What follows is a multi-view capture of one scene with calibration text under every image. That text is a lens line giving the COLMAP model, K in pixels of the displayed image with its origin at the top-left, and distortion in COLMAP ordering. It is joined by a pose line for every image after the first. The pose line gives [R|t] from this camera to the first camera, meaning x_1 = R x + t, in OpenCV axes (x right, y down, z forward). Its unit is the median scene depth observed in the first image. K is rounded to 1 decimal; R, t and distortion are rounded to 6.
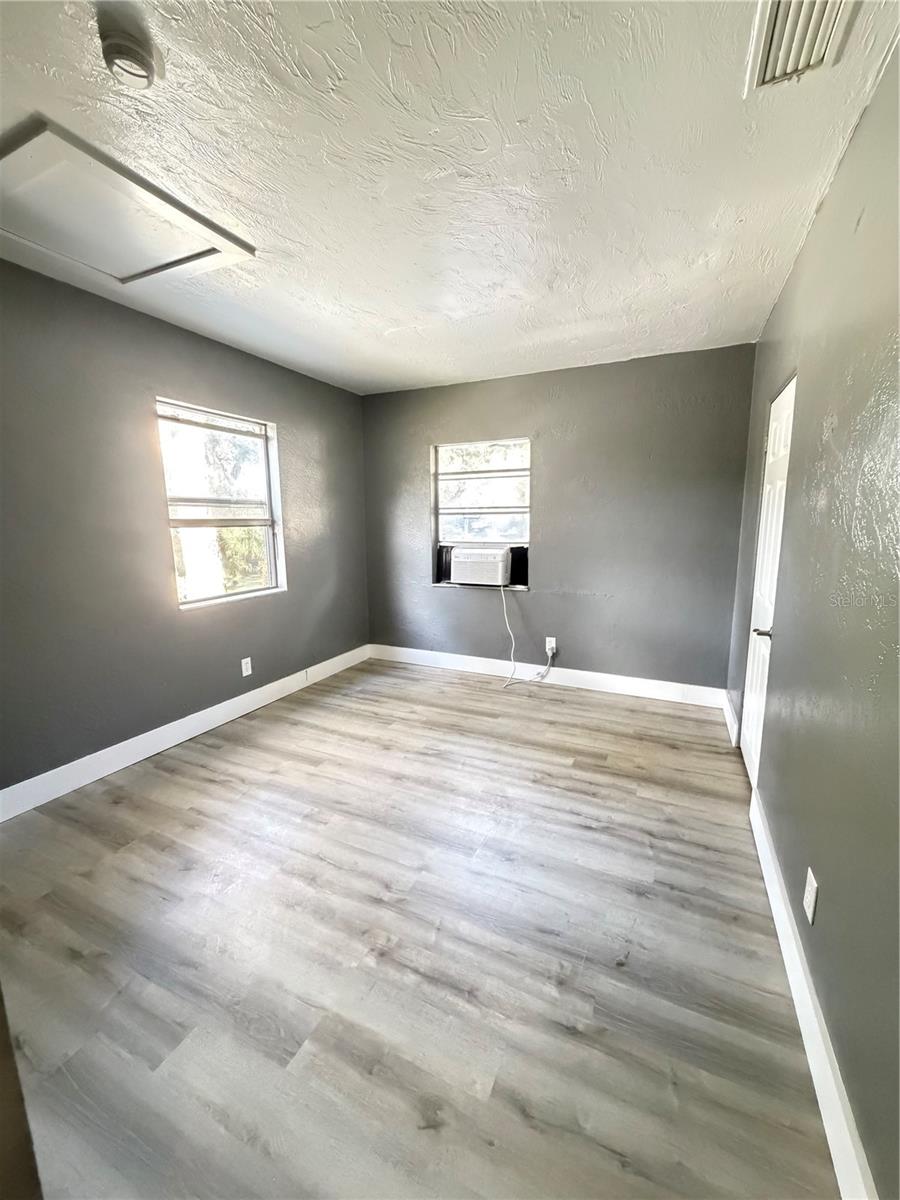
lens RADIAL K [[478.7, 0, 447.1], [0, 478.7, 600.1], [0, 0, 1]] dist [-0.000905, -0.000014]
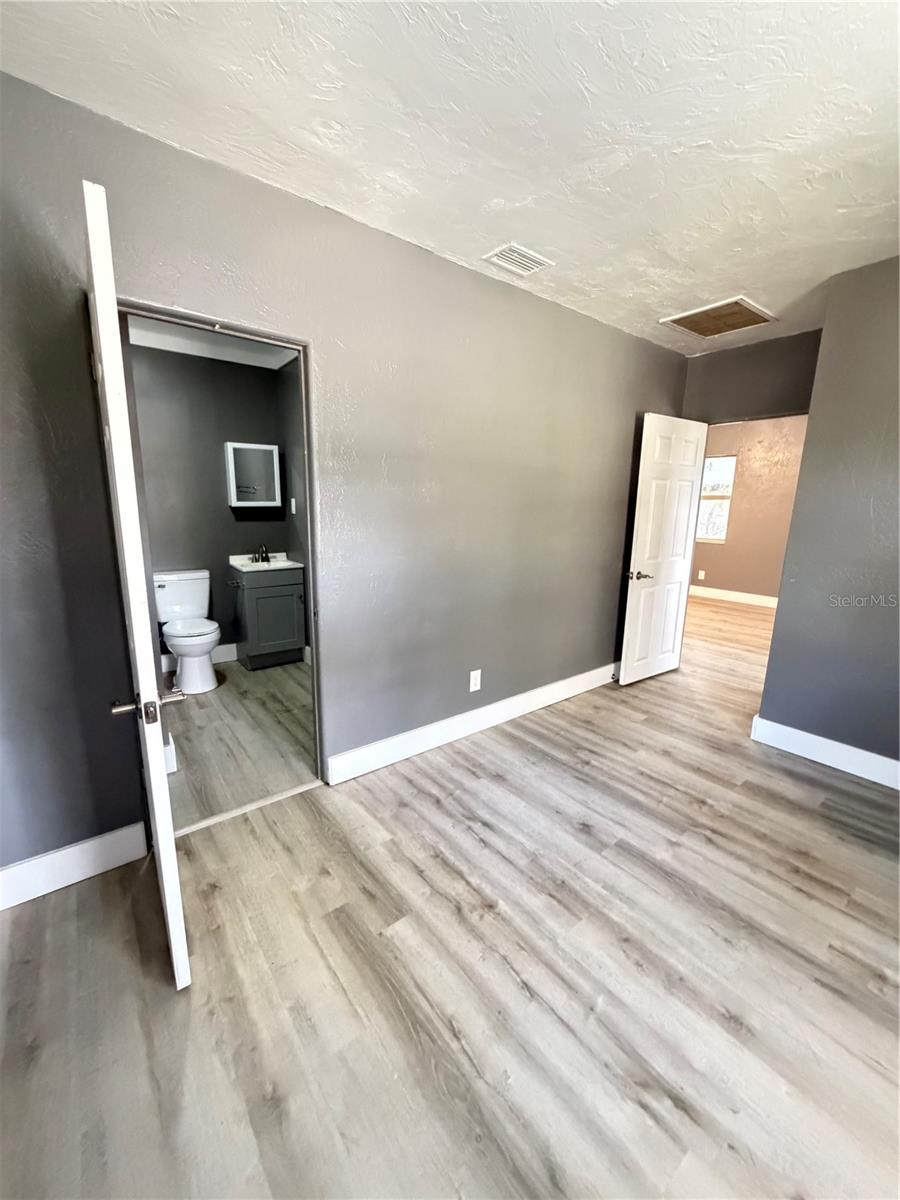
lens RADIAL K [[478.7, 0, 447.3], [0, 478.7, 599.4], [0, 0, 1]] dist [-0.000905, -0.000014]
pose [[-0.895967, -0.097778, 0.433224, -0.005409], [0.063558, 0.937193, 0.342971, -0.241538], [-0.439550, 0.334825, -0.833479, 1.438840]]
